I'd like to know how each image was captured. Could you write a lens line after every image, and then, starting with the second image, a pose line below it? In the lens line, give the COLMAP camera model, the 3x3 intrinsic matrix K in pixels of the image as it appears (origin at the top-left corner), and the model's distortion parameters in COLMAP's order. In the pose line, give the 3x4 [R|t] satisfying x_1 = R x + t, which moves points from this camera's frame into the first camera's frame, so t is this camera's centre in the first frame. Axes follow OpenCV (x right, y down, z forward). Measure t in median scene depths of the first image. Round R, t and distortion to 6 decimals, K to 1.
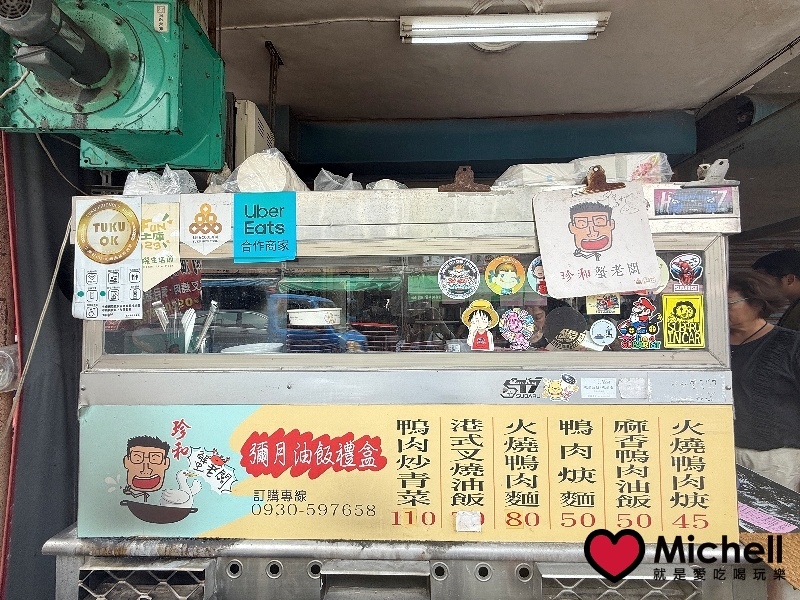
lens RADIAL K [[323.0, 0, 398.7], [0, 323.0, 299.9], [0, 0, 1]] dist [-0.000065, 0.000421]
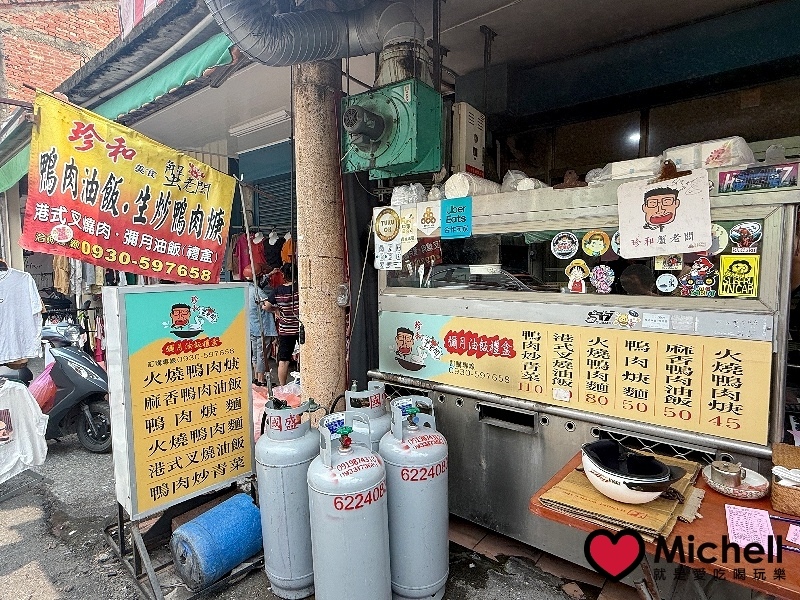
lens RADIAL K [[452.1, 0, 399.9], [0, 452.1, 299.8], [0, 0, 1]] dist [0.003436, 0.000801]
pose [[0.794708, 0.051783, -0.604780, 0.901802], [0.015474, 0.994302, 0.105468, -0.050023], [0.606795, -0.093175, 0.789378, -1.238998]]
